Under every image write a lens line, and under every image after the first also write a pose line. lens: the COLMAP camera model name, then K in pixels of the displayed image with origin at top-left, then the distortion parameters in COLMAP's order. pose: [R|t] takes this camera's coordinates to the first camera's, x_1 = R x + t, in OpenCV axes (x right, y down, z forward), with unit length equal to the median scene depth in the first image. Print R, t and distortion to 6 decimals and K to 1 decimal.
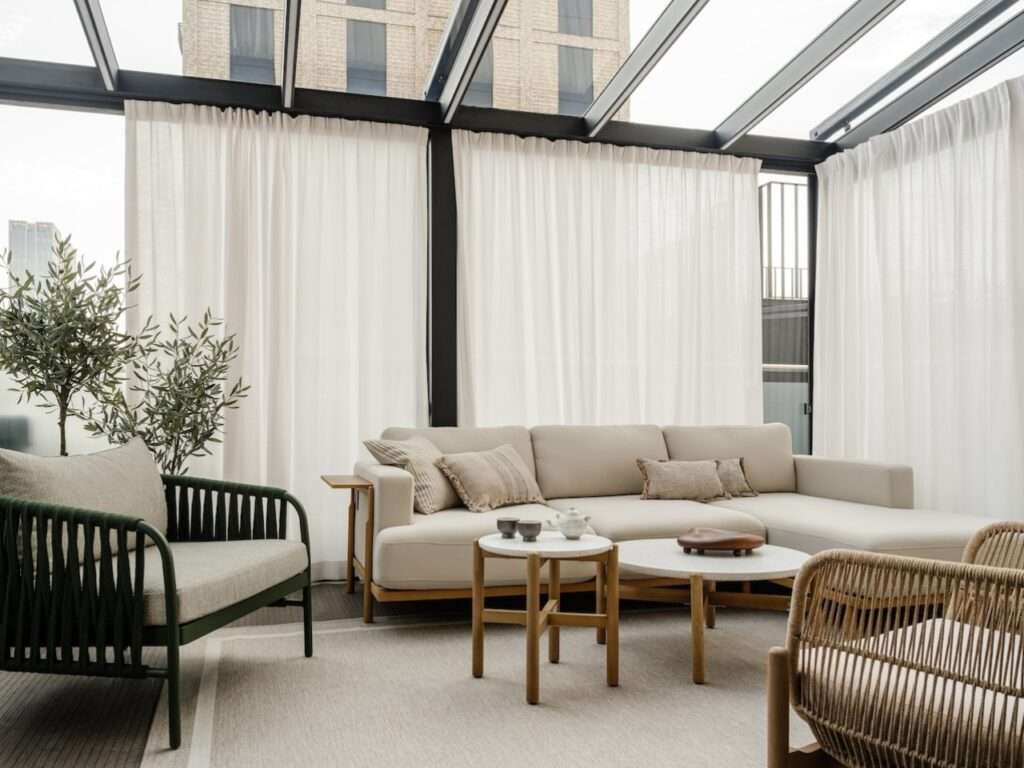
lens RADIAL K [[945.3, 0, 533.9], [0, 945.3, 445.5], [0, 0, 1]] dist [0.001660, 0.006192]
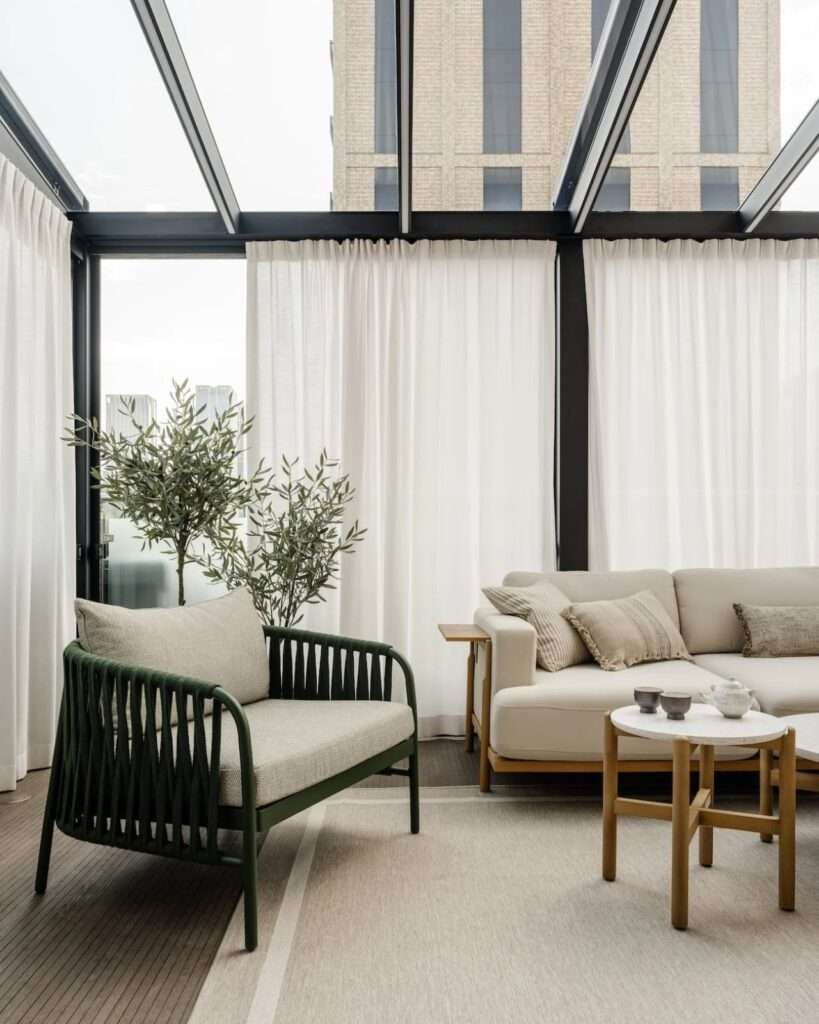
lens RADIAL K [[937.4, 0, 391.6], [0, 937.4, 584.4], [0, 0, 1]] dist [0.002646, 0.001688]
pose [[0.957601, 0.001622, -0.288094, -0.004163], [-0.001315, 0.999998, 0.001257, -0.009377], [0.288096, -0.000825, 0.957601, 0.113750]]
